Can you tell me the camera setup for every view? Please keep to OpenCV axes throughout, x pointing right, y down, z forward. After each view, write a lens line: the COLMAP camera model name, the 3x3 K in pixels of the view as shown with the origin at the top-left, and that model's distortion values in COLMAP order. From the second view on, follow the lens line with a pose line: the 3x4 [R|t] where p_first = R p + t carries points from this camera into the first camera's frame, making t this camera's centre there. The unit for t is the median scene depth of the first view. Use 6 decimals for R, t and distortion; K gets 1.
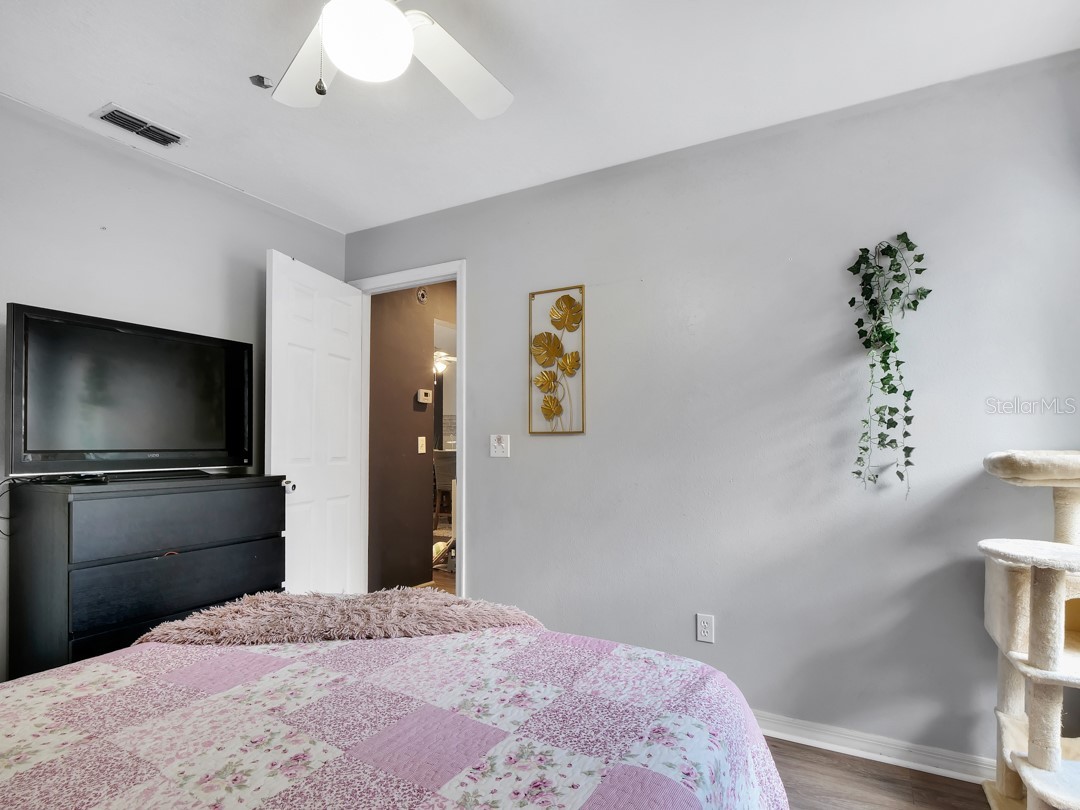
lens RADIAL K [[545.9, 0, 541.5], [0, 545.9, 441.3], [0, 0, 1]] dist [-0.015494, 0.000491]
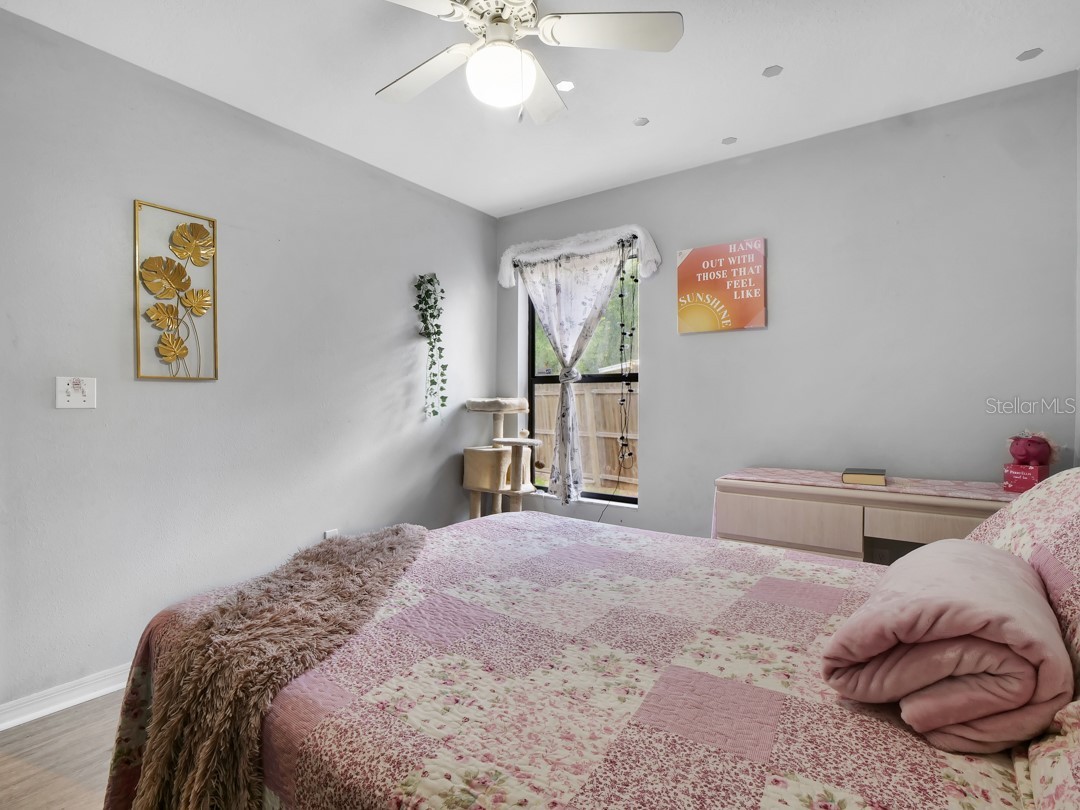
lens RADIAL K [[542.9, 0, 506.9], [0, 542.9, 401.8], [0, 0, 1]] dist [-0.001652, -0.000516]
pose [[0.157836, -0.004735, 0.987454, -0.973956], [-0.009666, 0.999933, 0.006340, 0.014831], [-0.987418, -0.010546, 0.157780, 0.465946]]
